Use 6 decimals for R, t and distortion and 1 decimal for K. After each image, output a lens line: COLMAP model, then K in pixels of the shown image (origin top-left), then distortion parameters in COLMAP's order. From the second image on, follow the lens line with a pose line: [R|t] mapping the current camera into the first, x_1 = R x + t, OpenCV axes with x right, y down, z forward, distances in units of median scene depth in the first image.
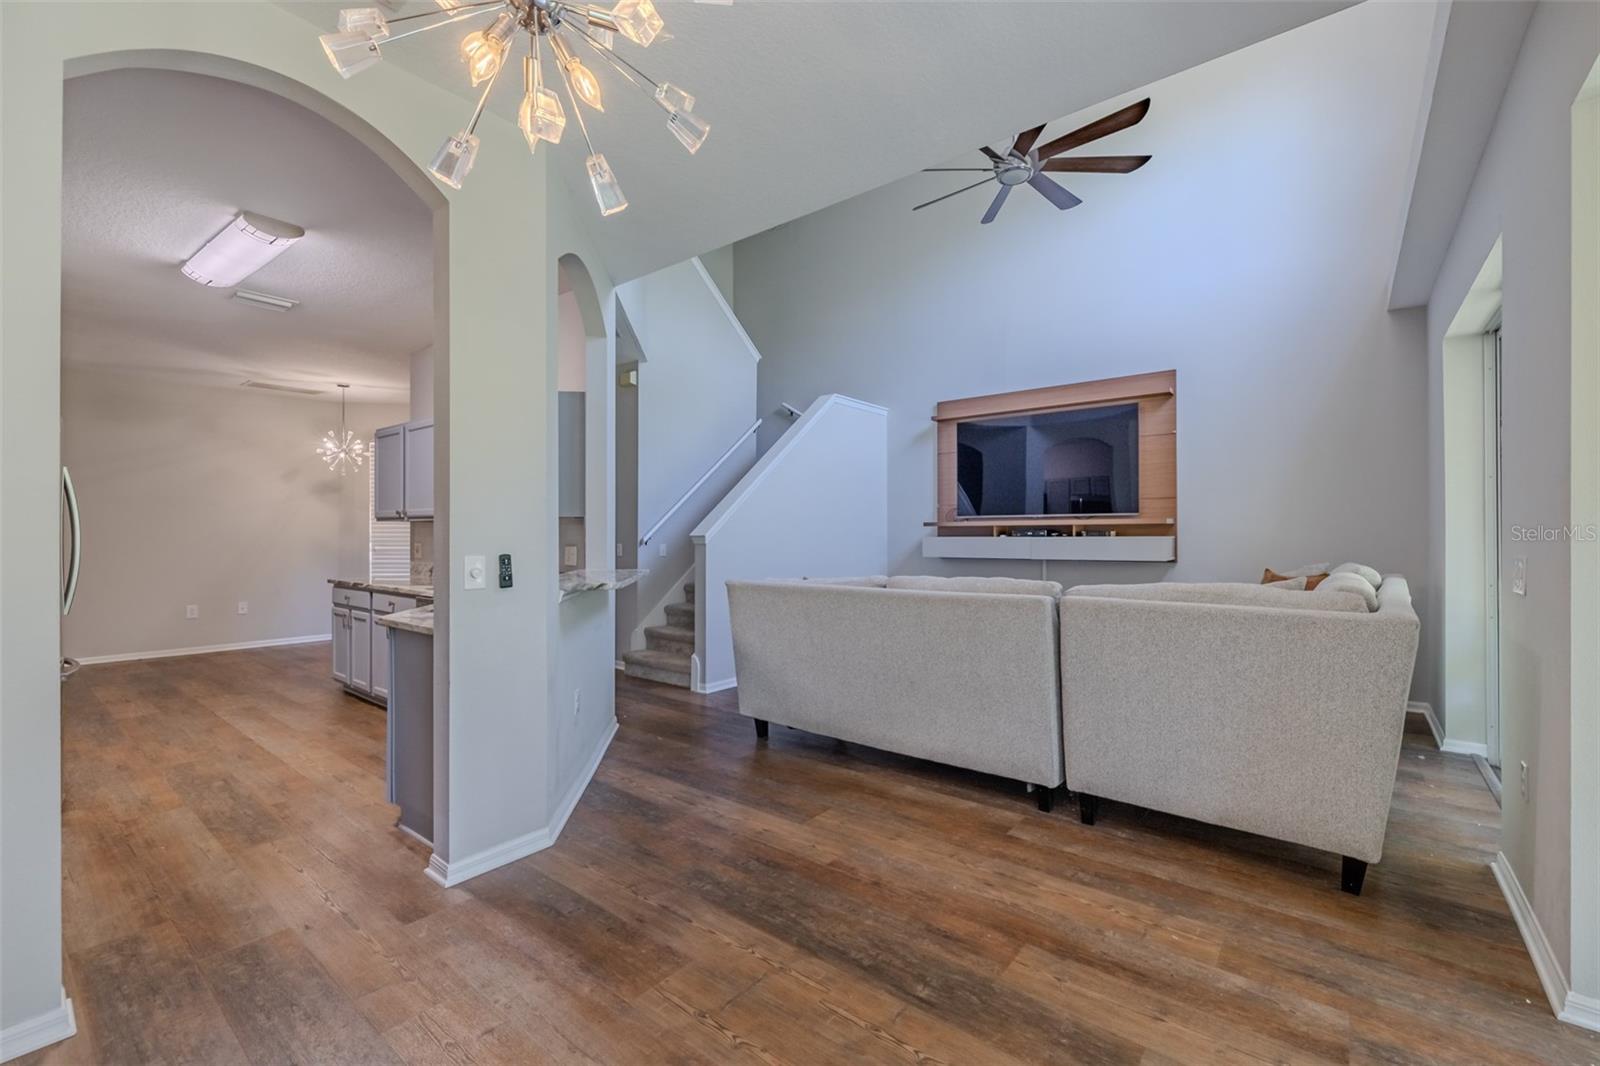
lens RADIAL K [[677.4, 0, 800.3], [0, 677.4, 530.6], [0, 0, 1]] dist [-0.000094, -0.000032]
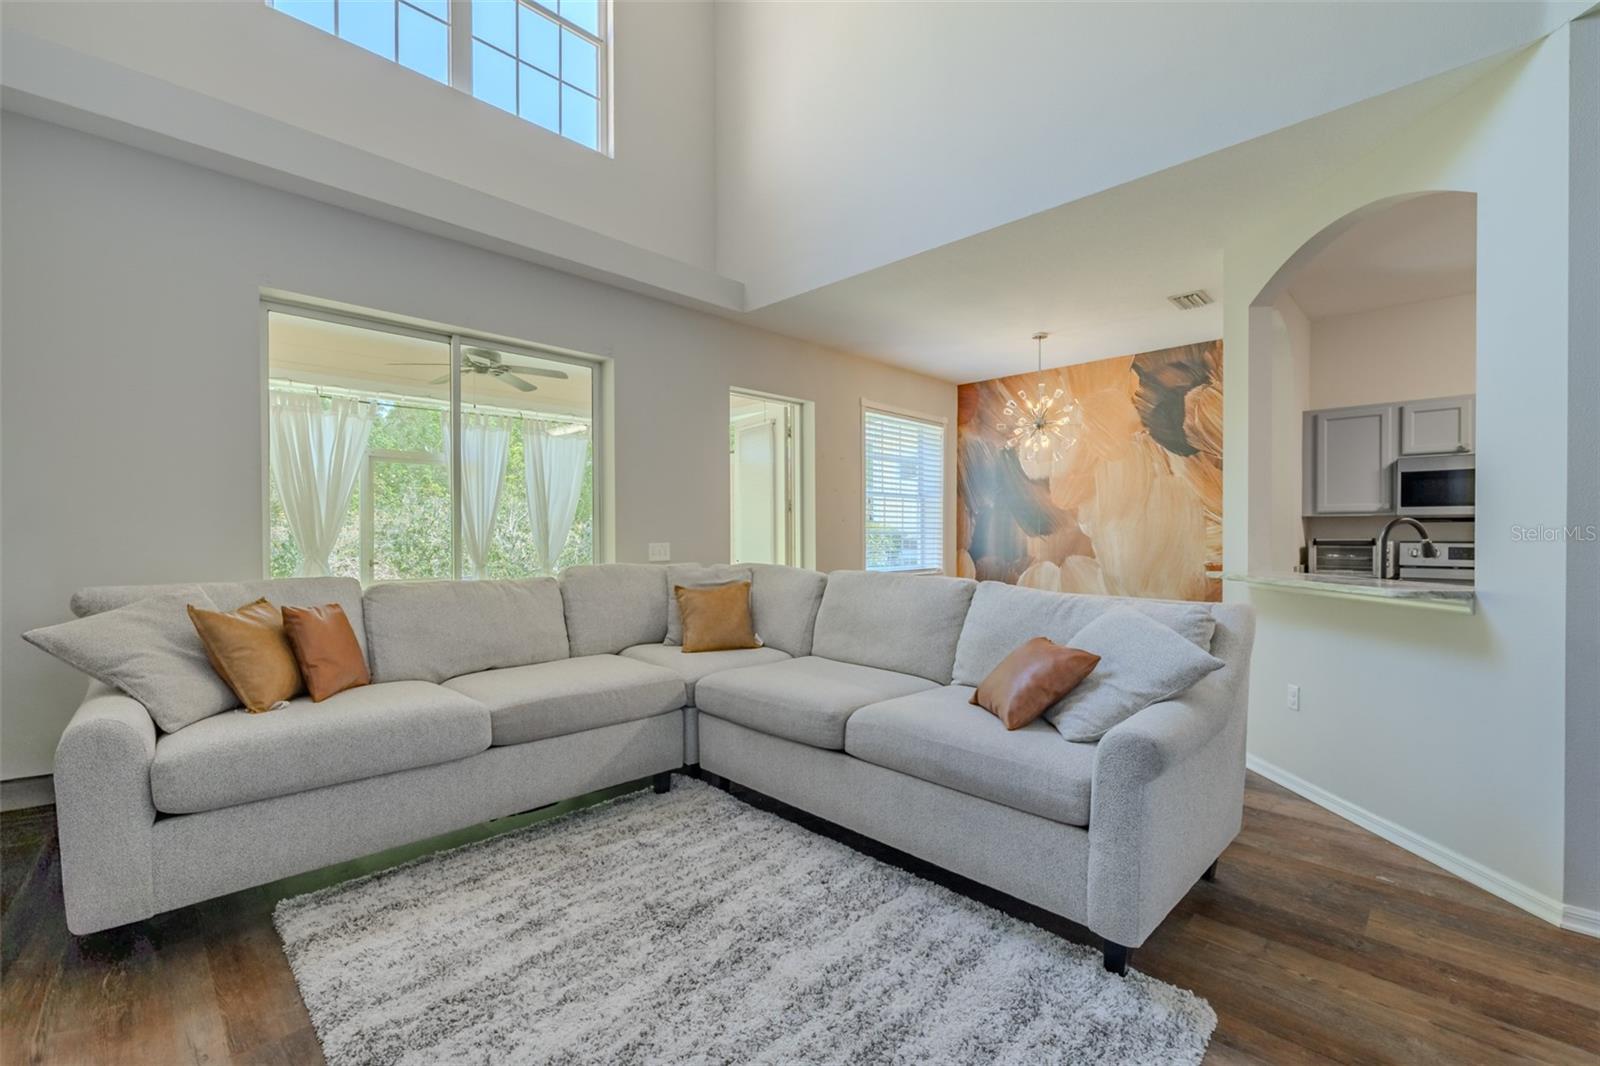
lens RADIAL K [[679.3, 0, 789.4], [0, 679.3, 535.9], [0, 0, 1]] dist [0.001139, 0.000068]
pose [[-0.994755, 0.001793, 0.102270, 0.206930], [0.001982, 0.999997, 0.001744, 0.006537], [-0.102266, 0.001938, -0.994755, 1.388307]]
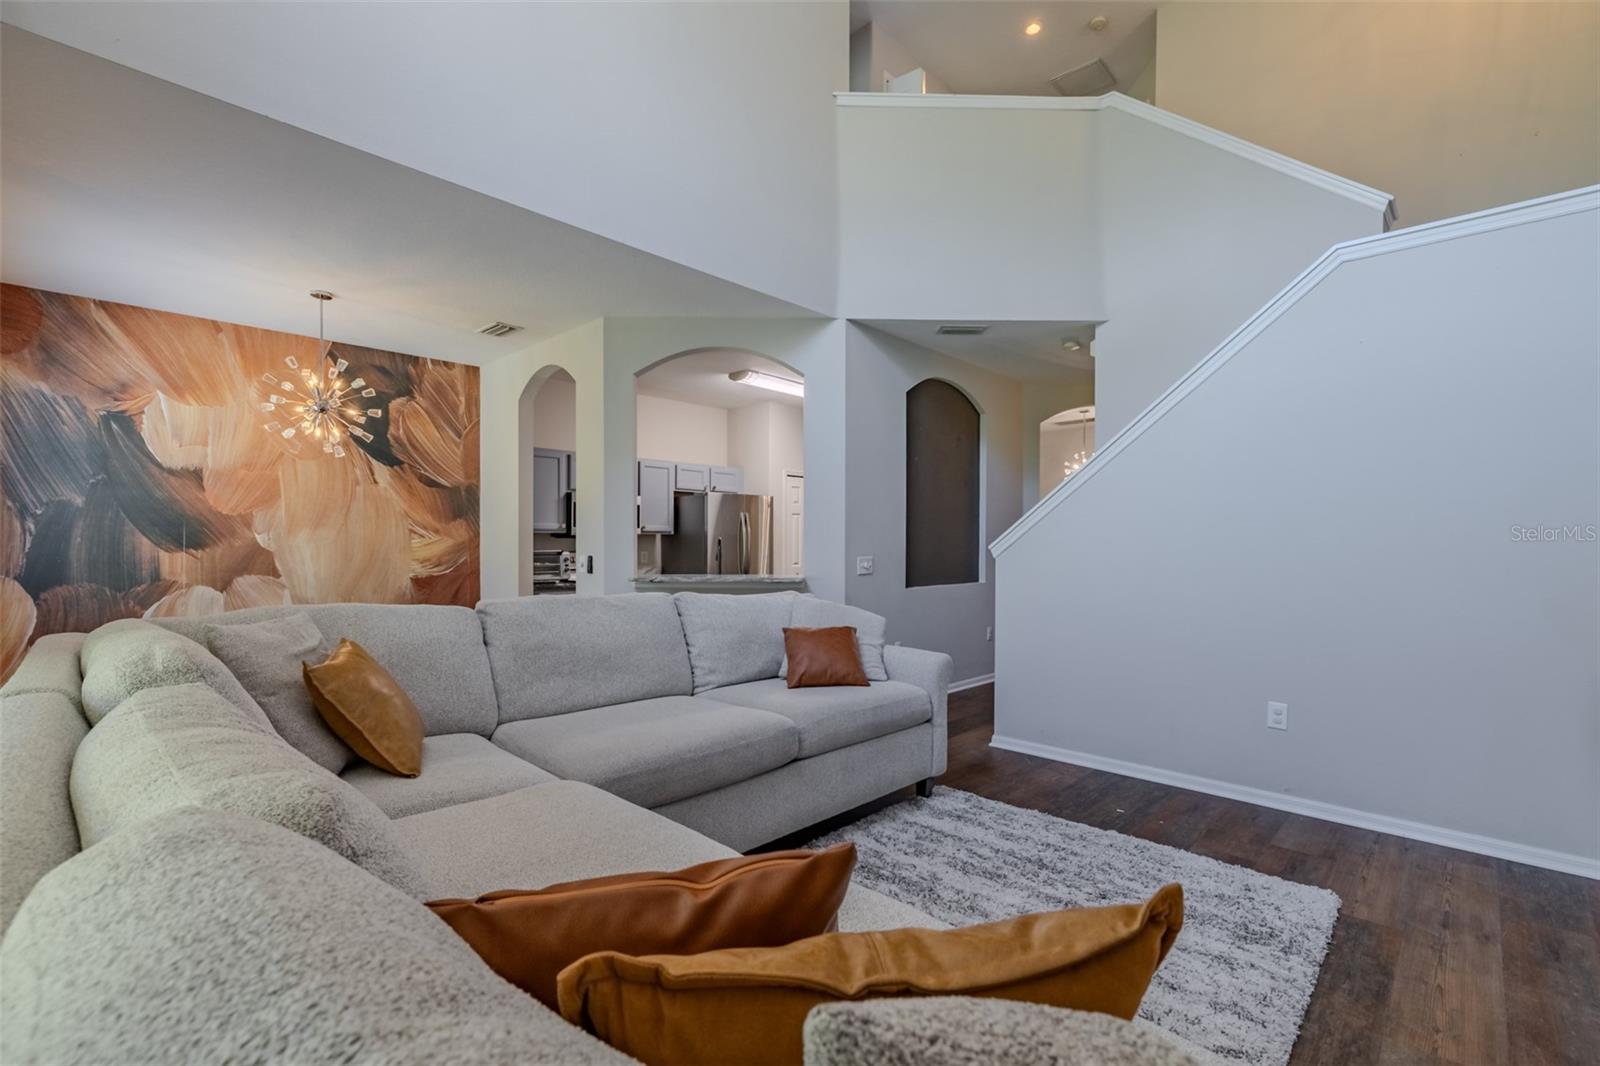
lens RADIAL K [[709.4, 0, 797.0], [0, 709.4, 549.7], [0, 0, 1]] dist [0.000421, -0.000348]
pose [[-0.081843, 0.009986, -0.996595, 0.778779], [0.001351, 0.999950, 0.009909, 0.000360], [0.996644, -0.000536, -0.081852, 0.915599]]
